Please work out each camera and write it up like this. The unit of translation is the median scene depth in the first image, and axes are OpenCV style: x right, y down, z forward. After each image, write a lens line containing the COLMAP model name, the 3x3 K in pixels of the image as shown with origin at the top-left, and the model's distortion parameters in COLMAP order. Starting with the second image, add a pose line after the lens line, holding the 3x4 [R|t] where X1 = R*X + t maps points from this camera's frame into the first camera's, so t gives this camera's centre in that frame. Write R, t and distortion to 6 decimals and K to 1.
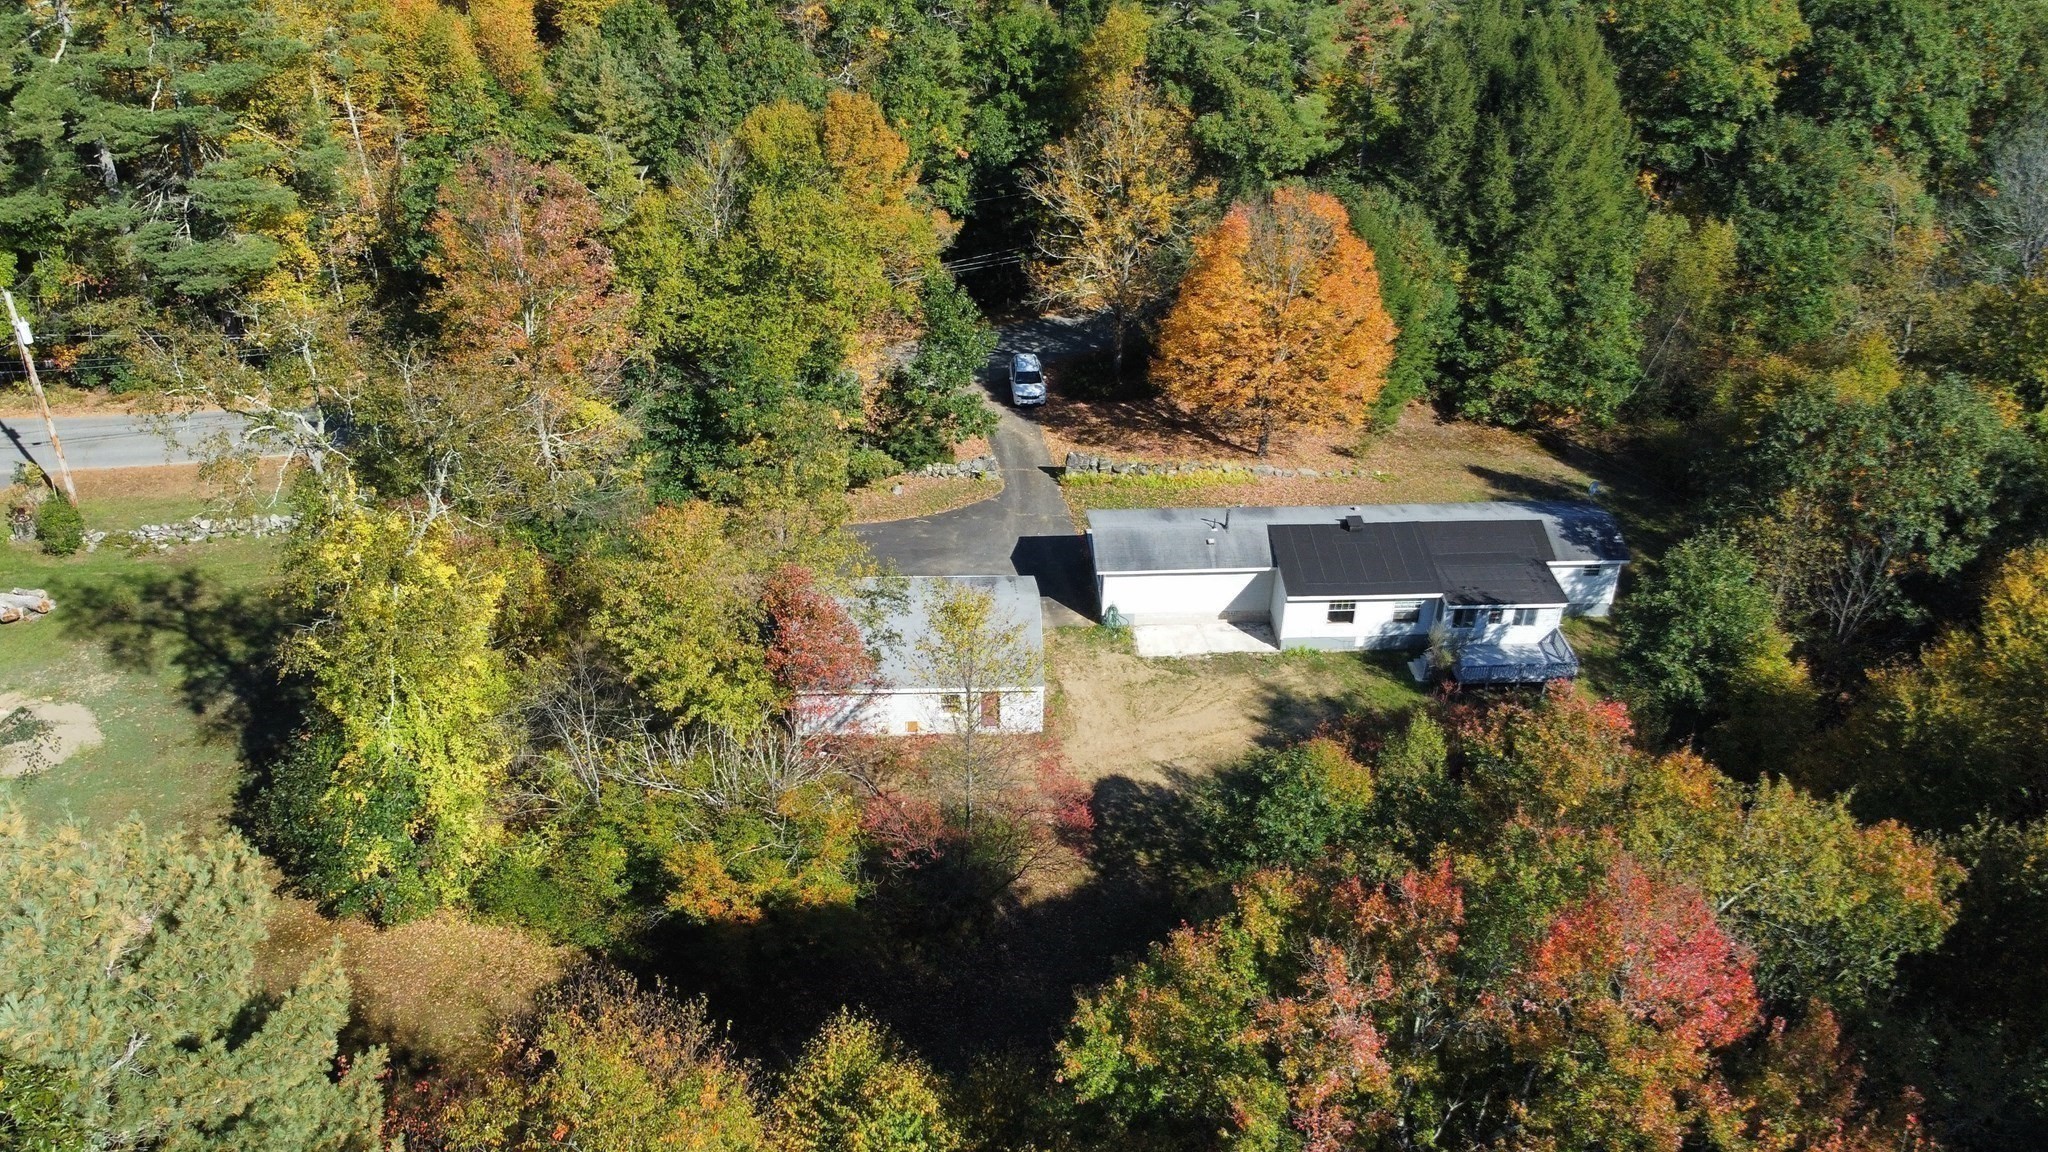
lens RADIAL K [[1543.3, 0, 1024.0], [0, 1543.3, 576.0], [0, 0, 1]] dist [-0.000392, -0.010629]
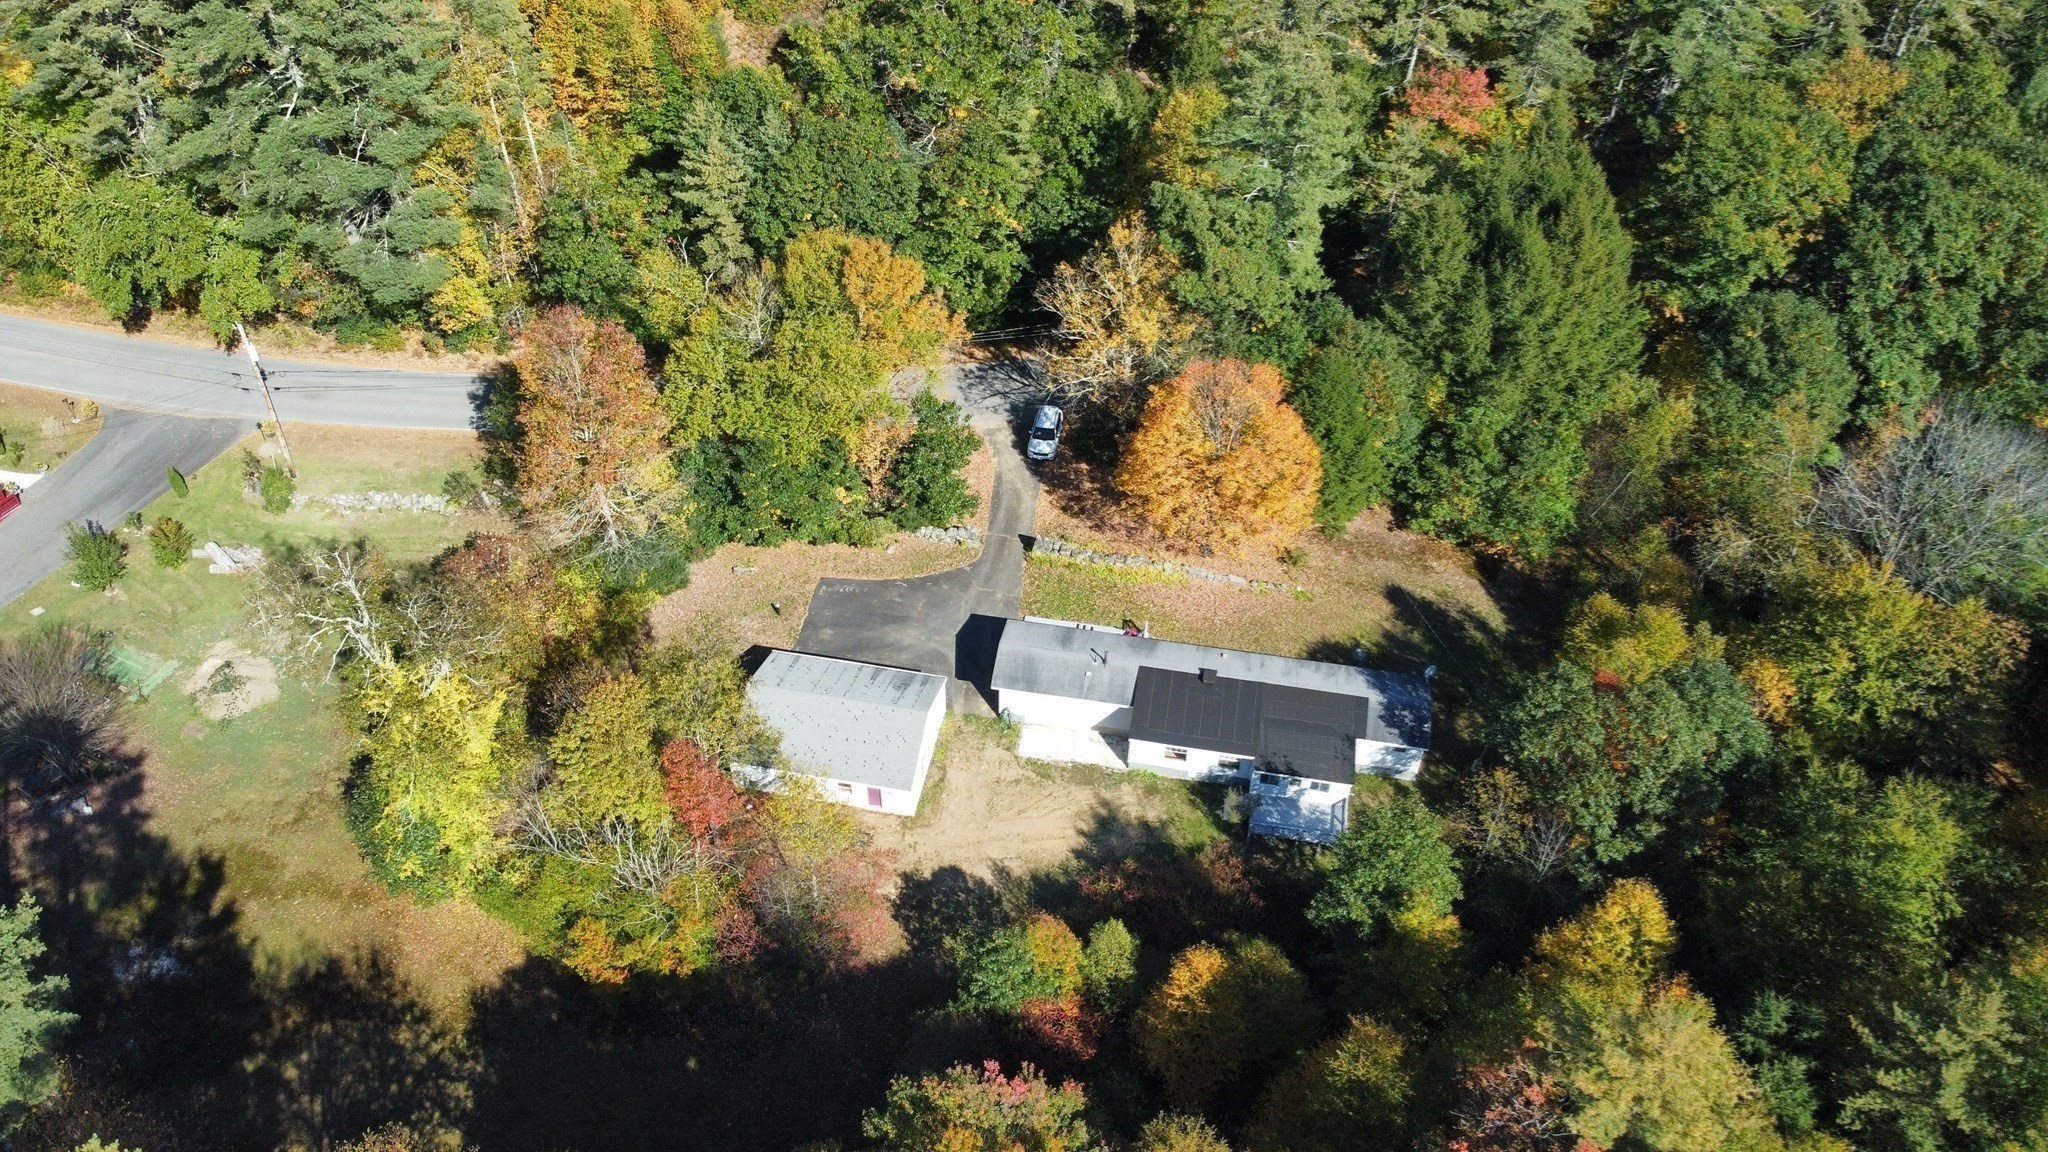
lens RADIAL K [[1532.6, 0, 1020.3], [0, 1532.6, 578.2], [0, 0, 1]] dist [0.002196, 0.008517]
pose [[0.971922, 0.162619, -0.170067, 0.260708], [-0.125096, 0.969254, 0.211889, -0.346238], [0.199295, -0.184665, 0.962383, -0.182816]]
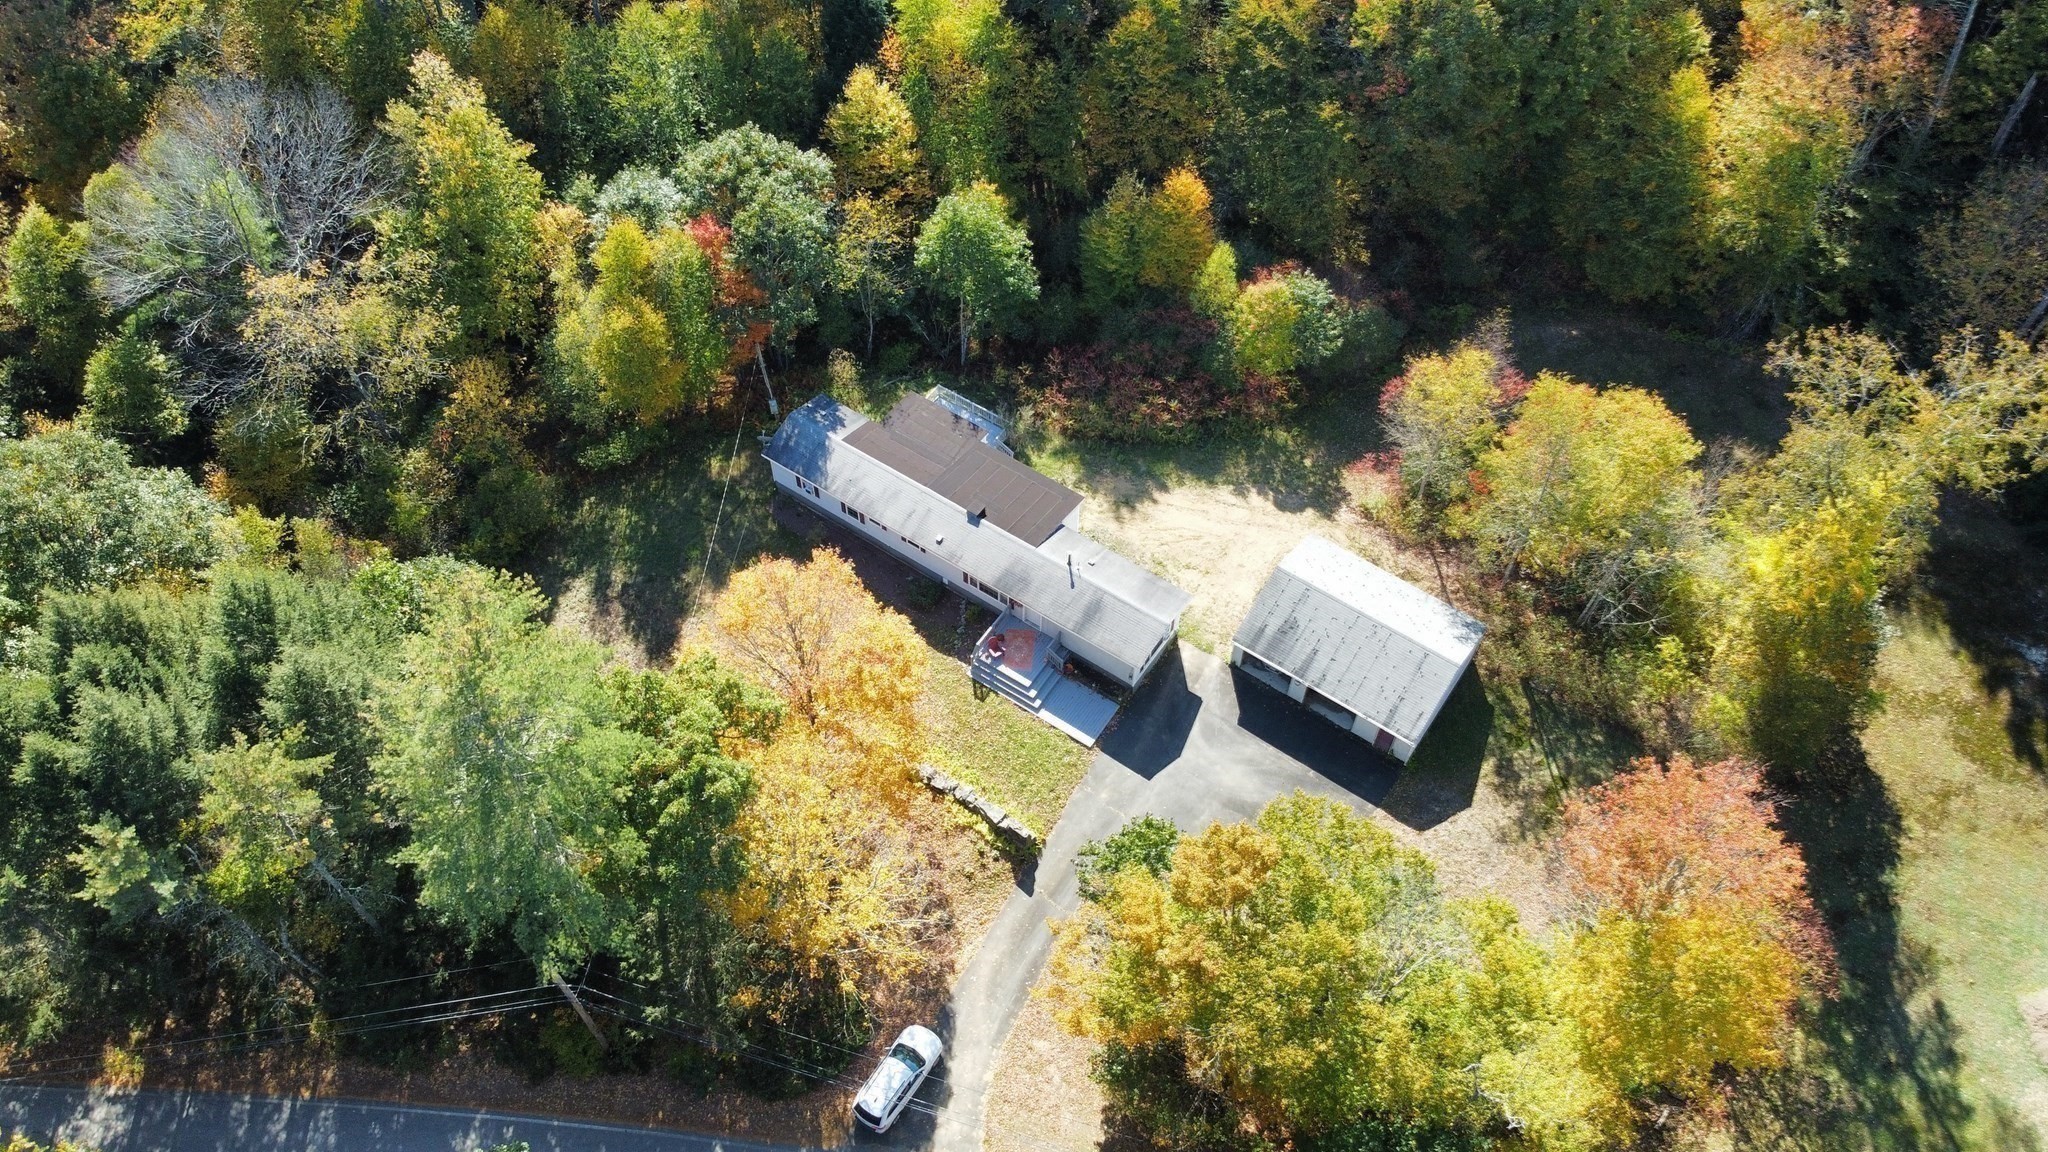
lens RADIAL K [[1570.4, 0, 1031.6], [0, 1570.4, 571.2], [0, 0, 1]] dist [-0.001036, -0.008454]
pose [[-0.791796, -0.508904, 0.337753, -0.233076], [0.321117, 0.123545, 0.938946, -1.104448], [-0.519561, 0.851912, 0.065596, 0.936514]]
